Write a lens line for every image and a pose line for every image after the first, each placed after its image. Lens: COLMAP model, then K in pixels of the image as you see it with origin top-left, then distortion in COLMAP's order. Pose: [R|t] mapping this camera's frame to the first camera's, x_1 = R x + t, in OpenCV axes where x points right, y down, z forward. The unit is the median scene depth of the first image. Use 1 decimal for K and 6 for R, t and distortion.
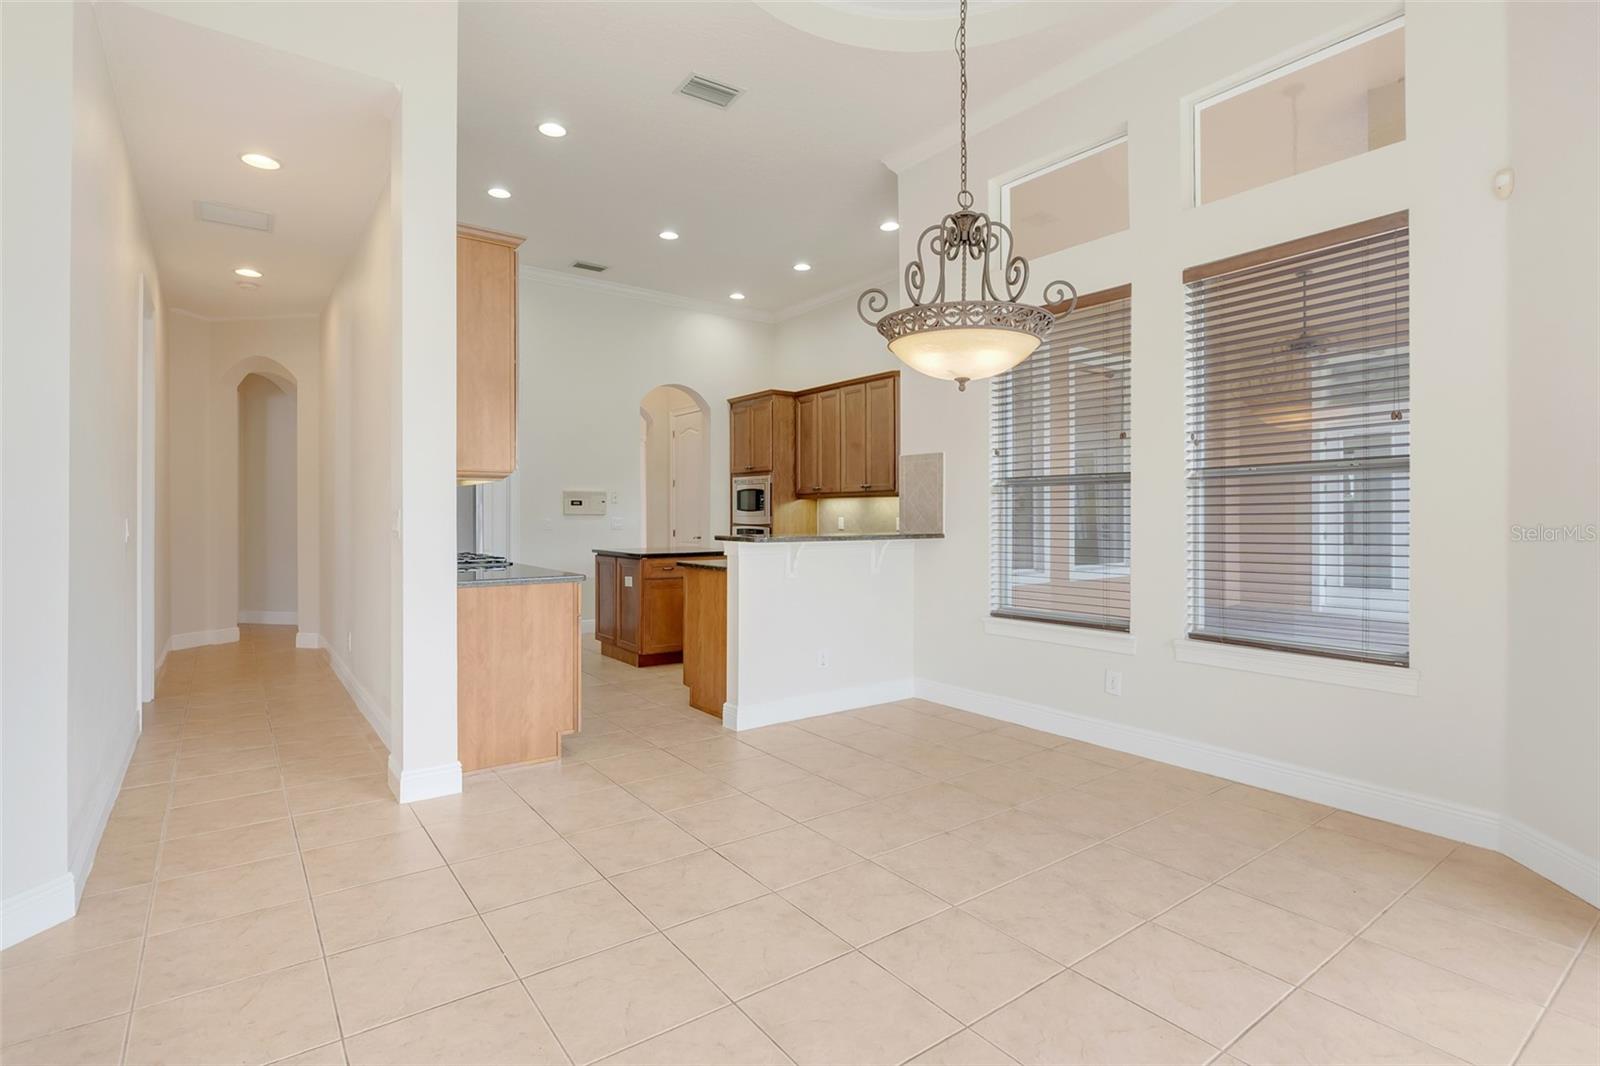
lens RADIAL K [[760.0, 0, 795.6], [0, 760.0, 524.6], [0, 0, 1]] dist [-0.005592, -0.000658]
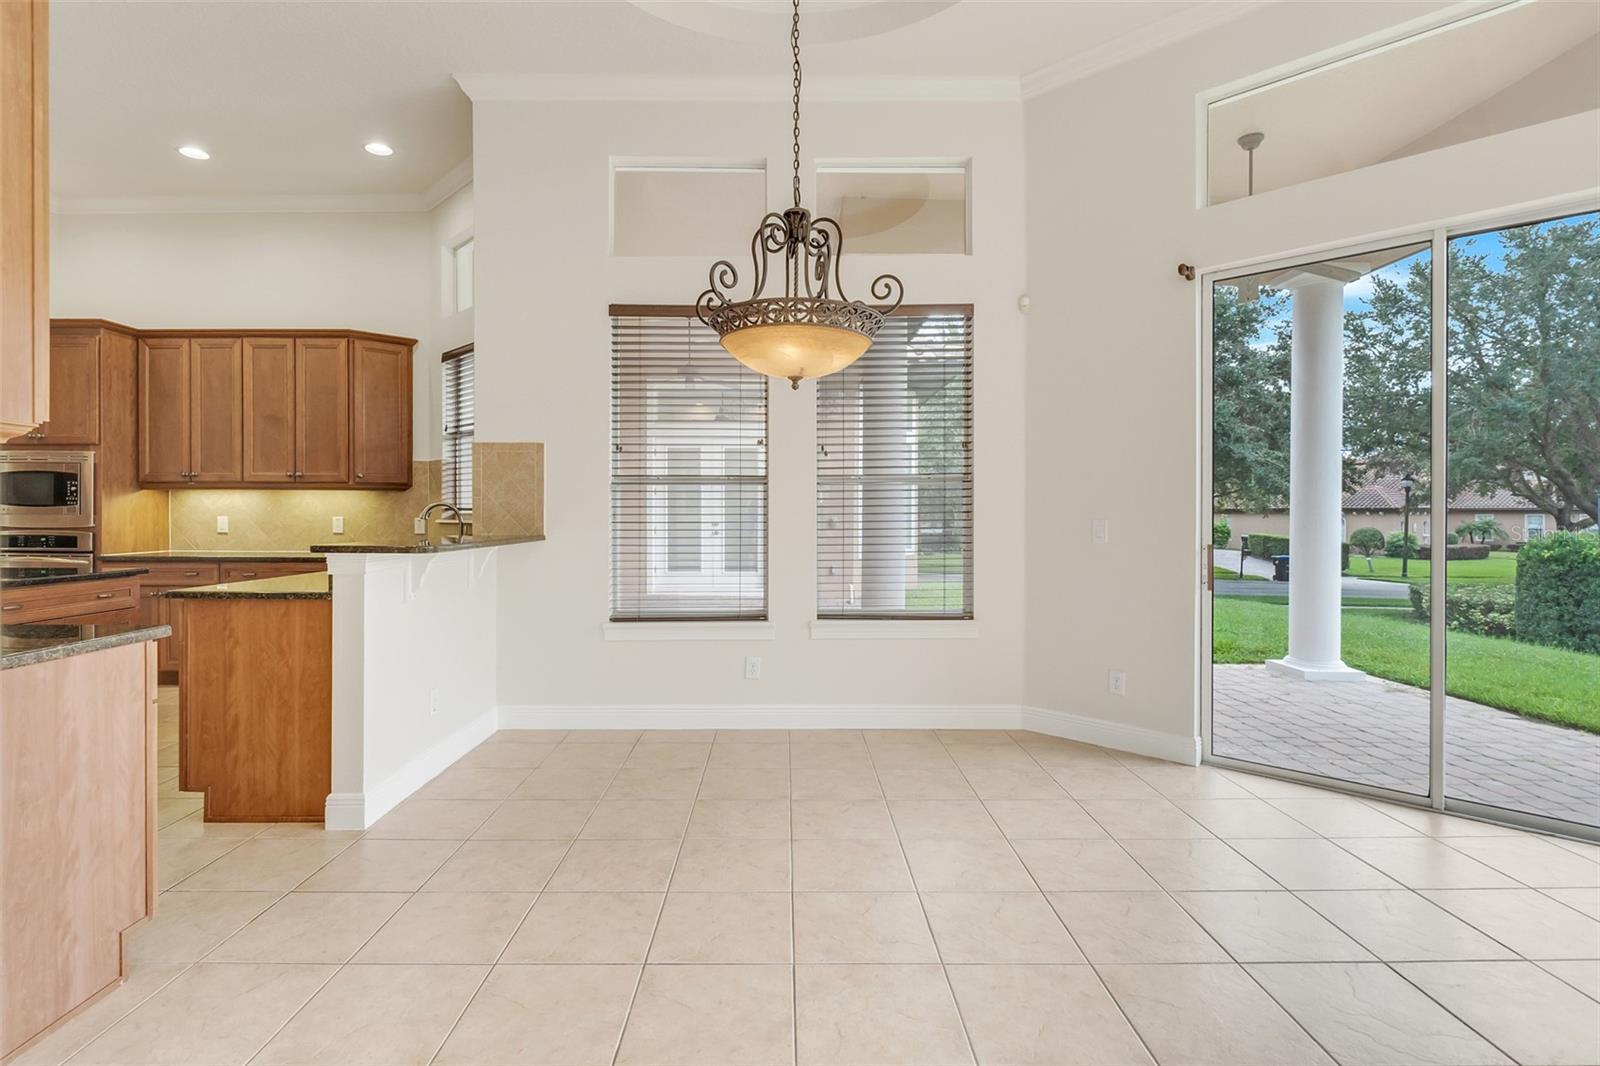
lens RADIAL K [[760.0, 0, 795.2], [0, 760.0, 523.6], [0, 0, 1]] dist [-0.005592, -0.000658]
pose [[0.597096, -0.010183, 0.802105, -0.354413], [0.008956, 0.999942, 0.006027, -0.004370], [-0.802120, 0.003585, 0.597152, 0.252896]]
